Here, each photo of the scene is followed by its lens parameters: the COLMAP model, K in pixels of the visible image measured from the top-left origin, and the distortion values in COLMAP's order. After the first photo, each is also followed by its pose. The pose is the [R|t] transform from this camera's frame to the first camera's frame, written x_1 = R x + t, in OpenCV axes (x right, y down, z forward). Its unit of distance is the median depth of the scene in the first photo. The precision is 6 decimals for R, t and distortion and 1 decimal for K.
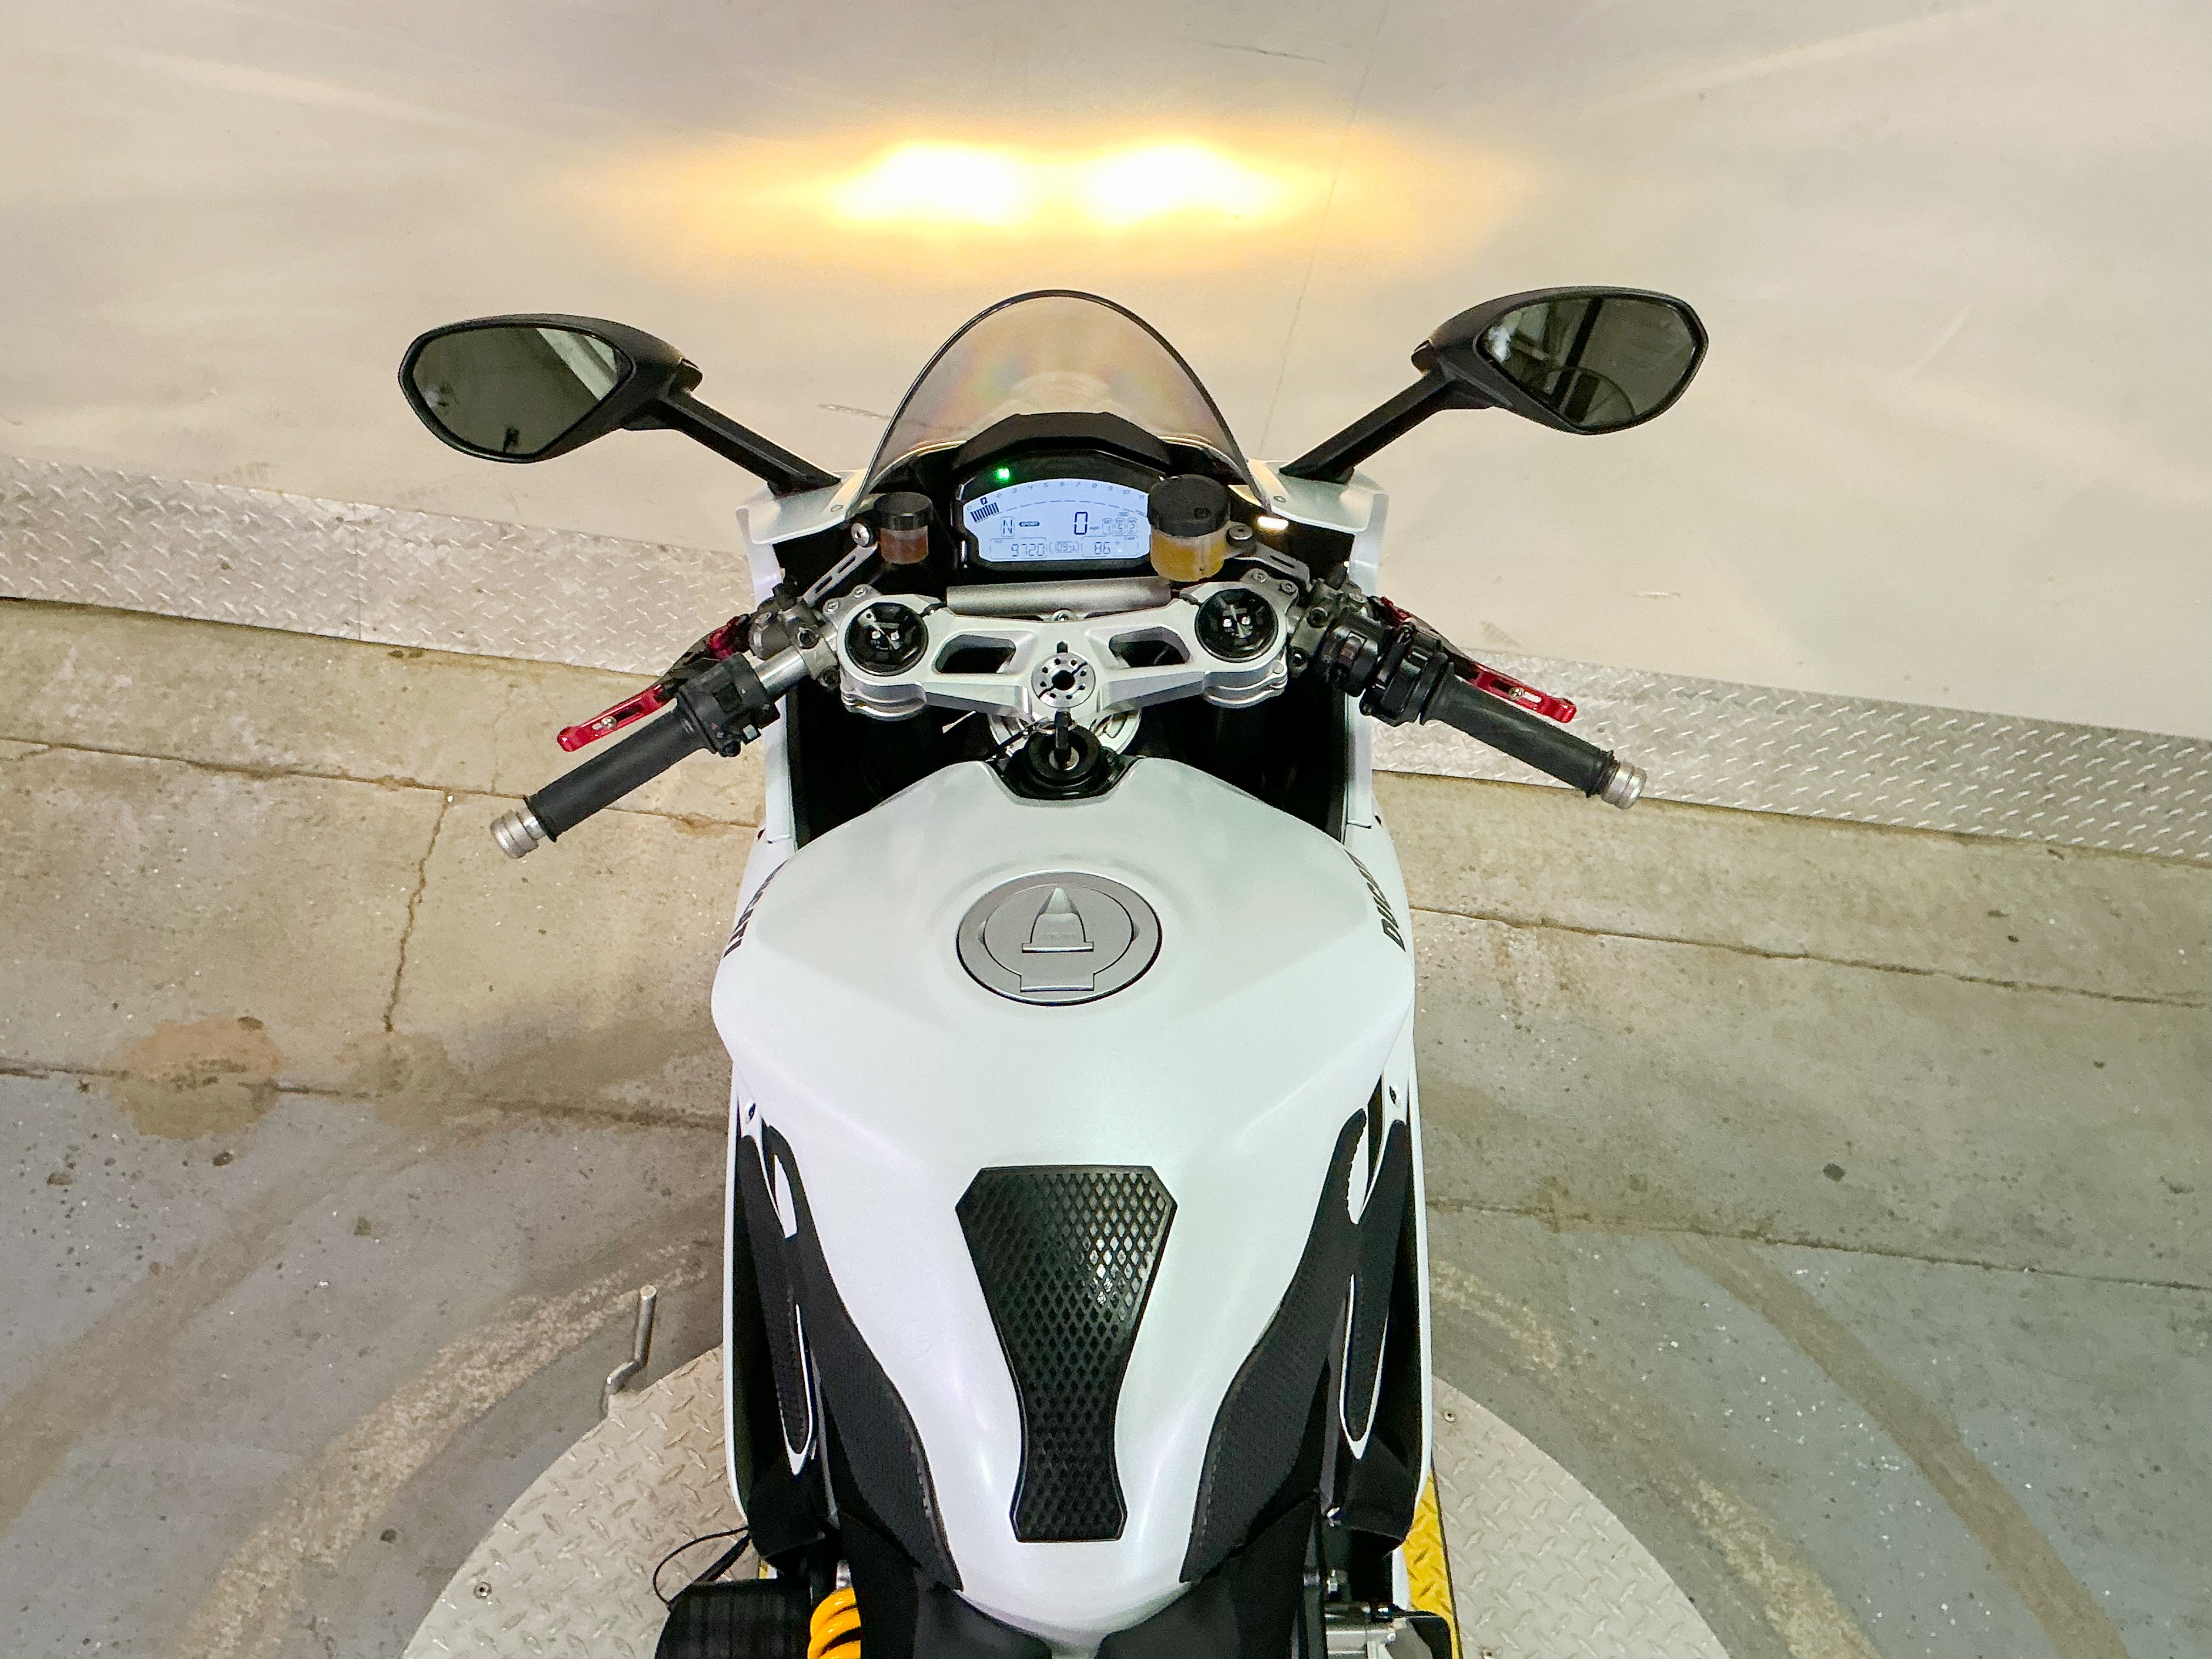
lens RADIAL K [[2178.1, 0, 1106.0], [0, 2178.1, 829.5], [0, 0, 1]] dist [0.161456, -0.330008]
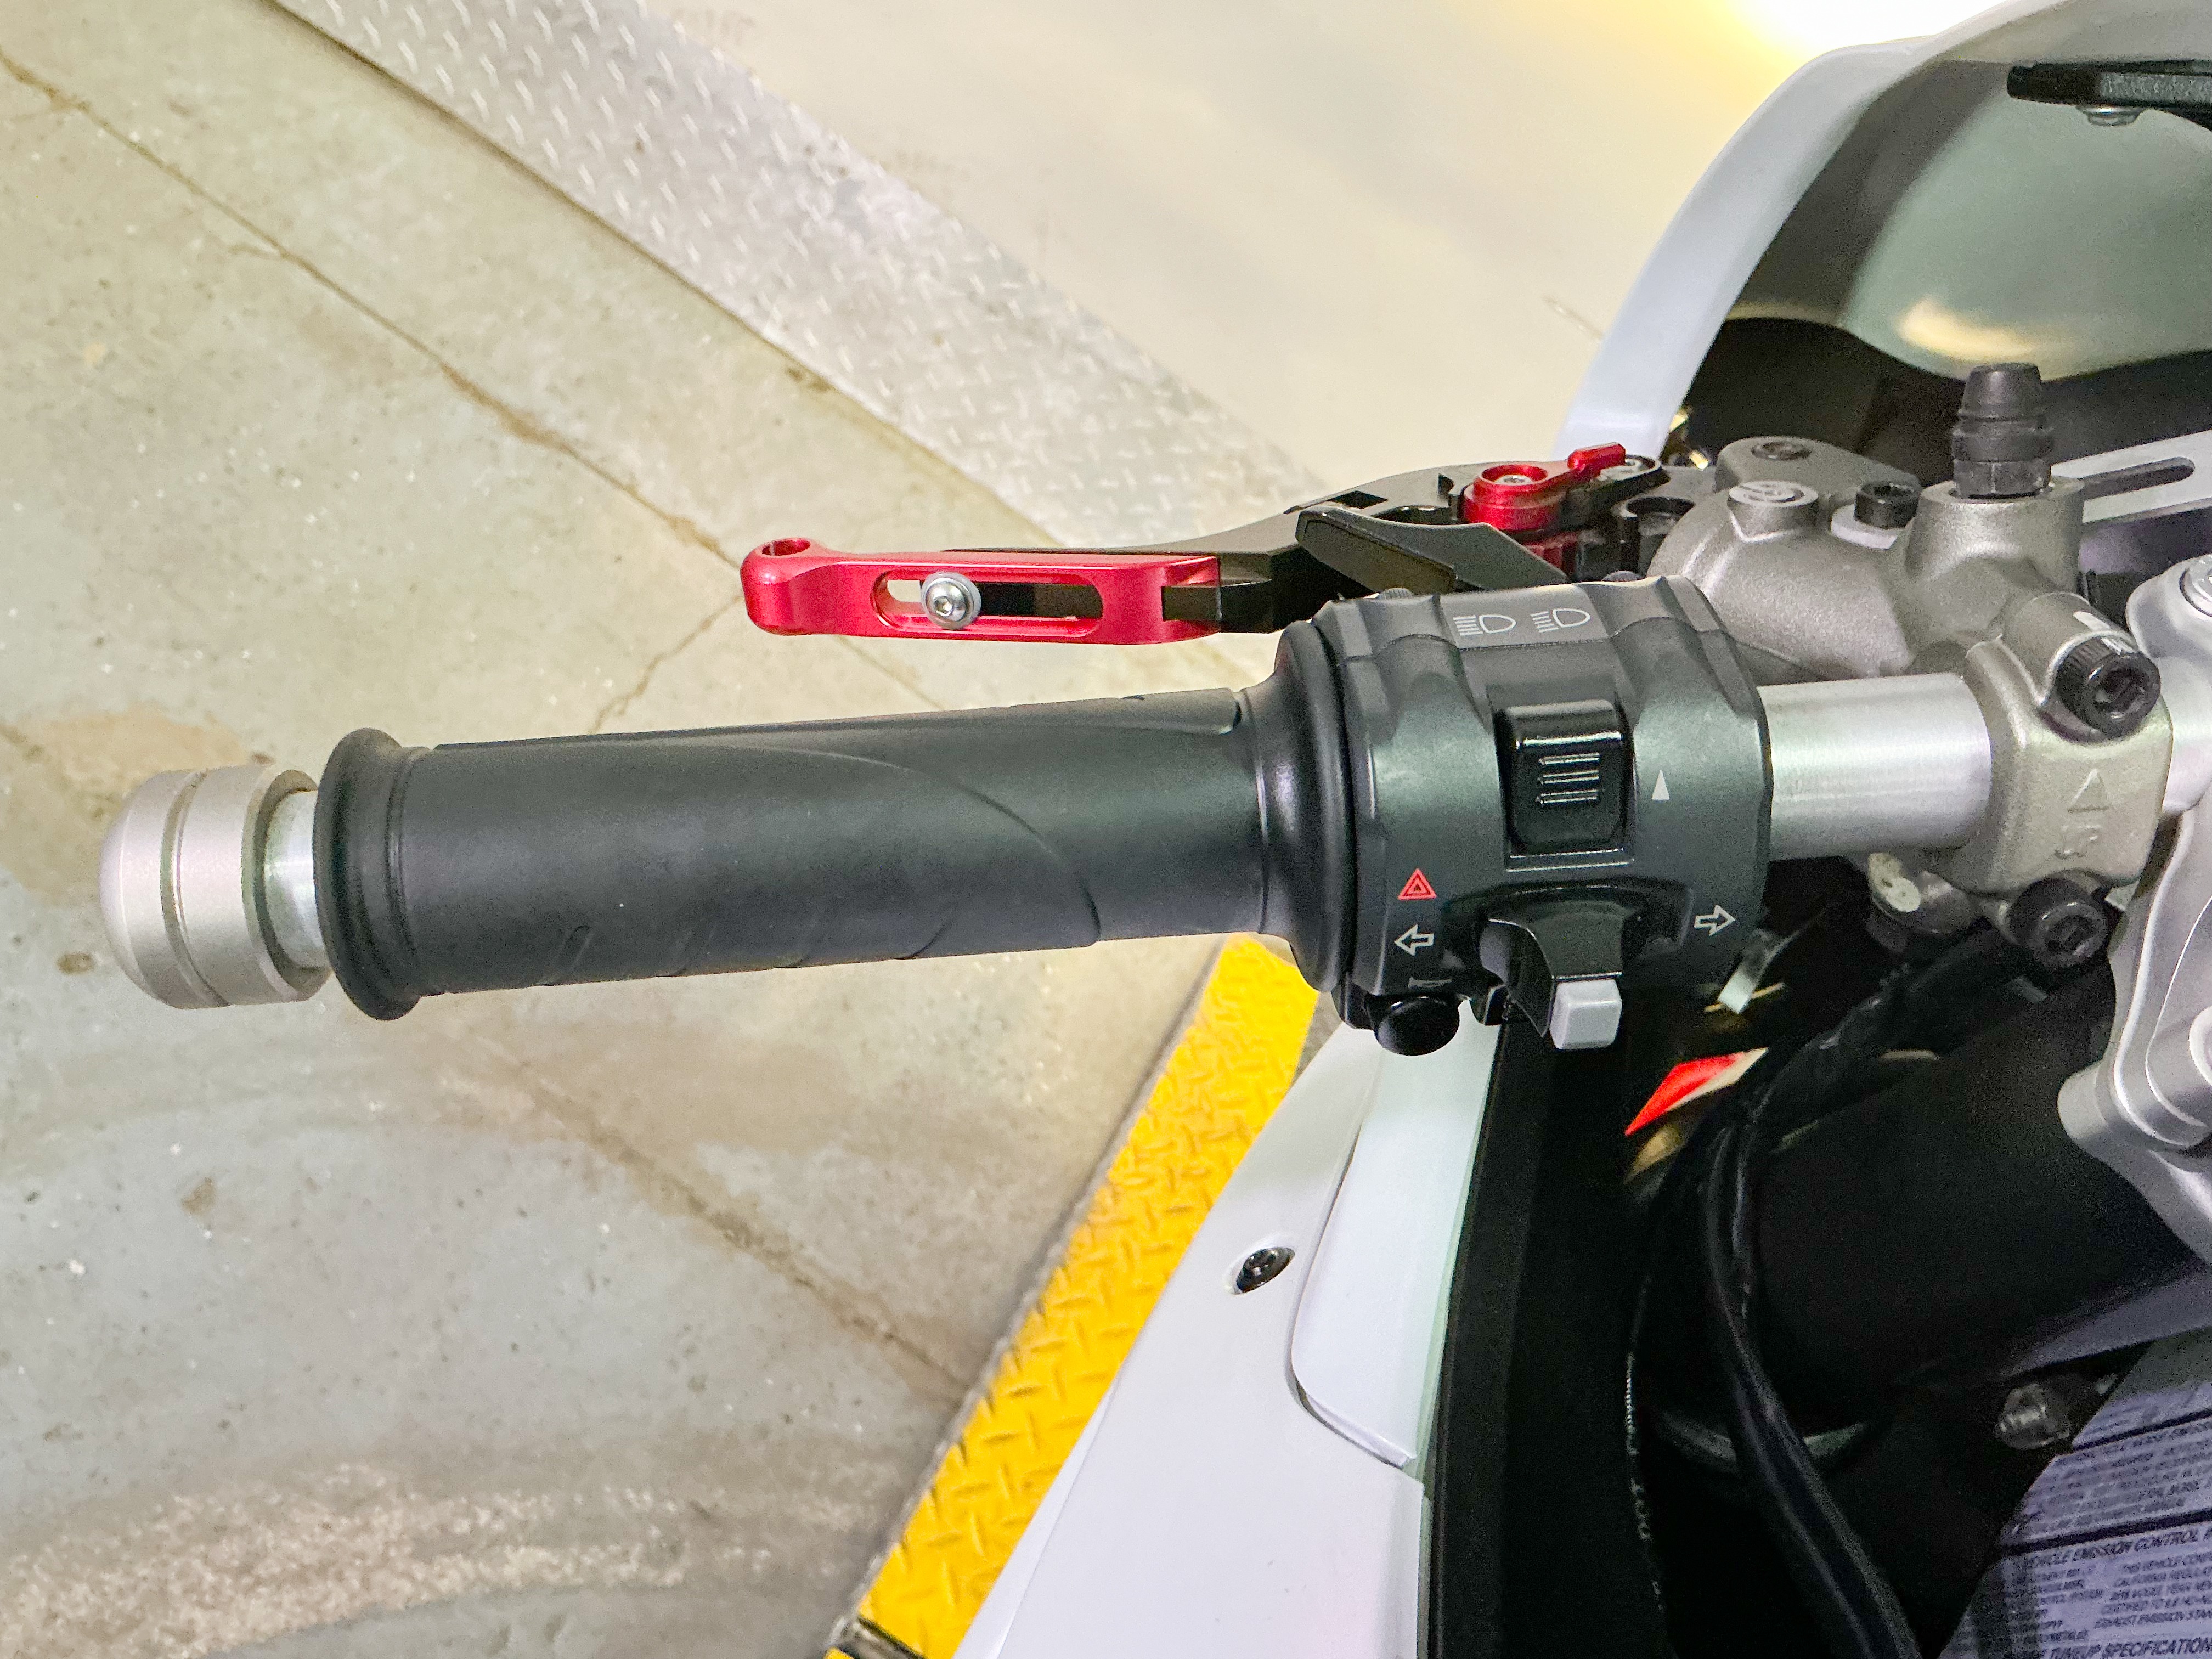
lens RADIAL K [[1844.9, 0, 1106.0], [0, 1844.9, 829.5], [0, 0, 1]] dist [0.126664, -0.237531]
pose [[0.871641, 0.473897, -0.125155, -0.114886], [-0.472712, 0.880267, 0.040915, -0.028416], [0.129559, 0.023499, 0.991293, 0.529487]]
